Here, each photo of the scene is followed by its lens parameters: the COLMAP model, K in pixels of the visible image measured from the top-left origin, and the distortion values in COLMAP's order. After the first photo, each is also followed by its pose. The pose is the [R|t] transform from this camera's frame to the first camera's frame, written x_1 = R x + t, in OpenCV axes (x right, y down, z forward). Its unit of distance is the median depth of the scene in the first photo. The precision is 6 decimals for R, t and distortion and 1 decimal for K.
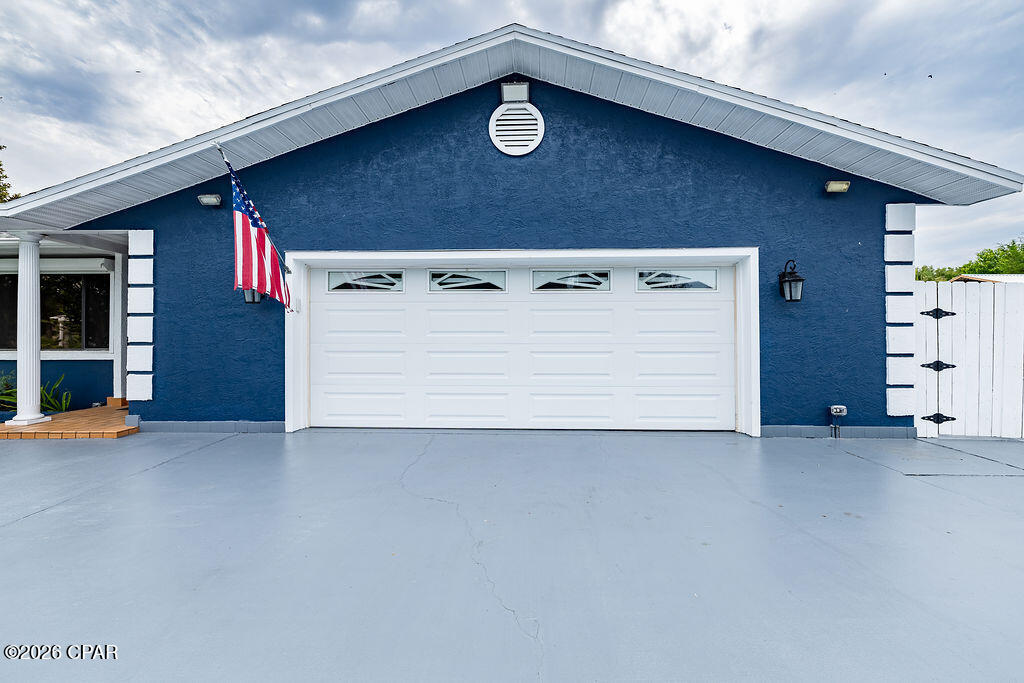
lens RADIAL K [[428.0, 0, 513.3], [0, 428.0, 334.4], [0, 0, 1]] dist [0.005897, -0.001480]
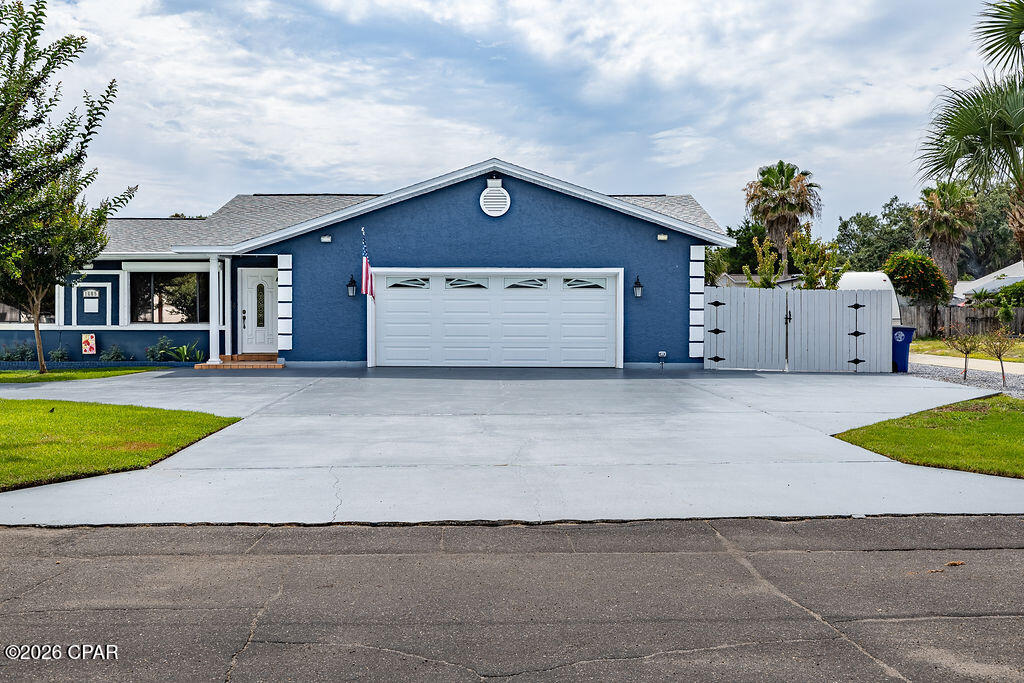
lens RADIAL K [[1002.3, 0, 516.8], [0, 1002.3, 340.0], [0, 0, 1]] dist [0.005068, 0.000000]
pose [[0.999417, 0.002976, 0.034019, -0.043736], [-0.003970, 0.999567, 0.029162, -0.013611], [-0.033918, -0.029280, 0.998996, -3.308530]]
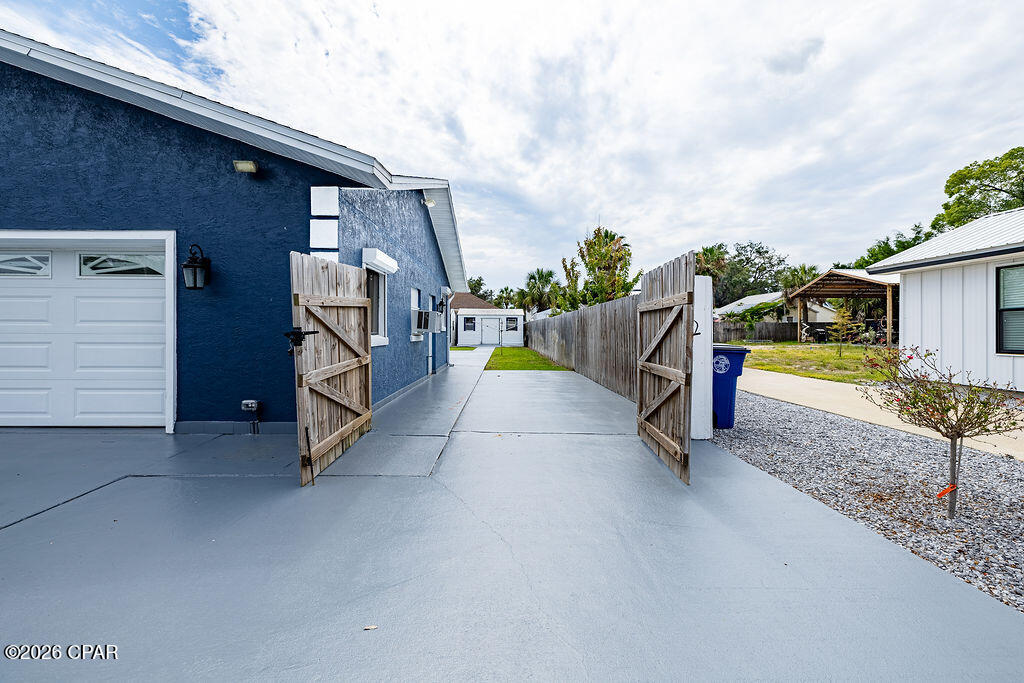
lens RADIAL K [[458.6, 0, 507.9], [0, 458.6, 336.1], [0, 0, 1]] dist [-0.001732, -0.000180]
pose [[0.998804, 0.003443, 0.048769, 1.221848], [-0.004621, 0.999700, 0.024061, -0.001728], [-0.048672, -0.024258, 0.998520, -0.030847]]
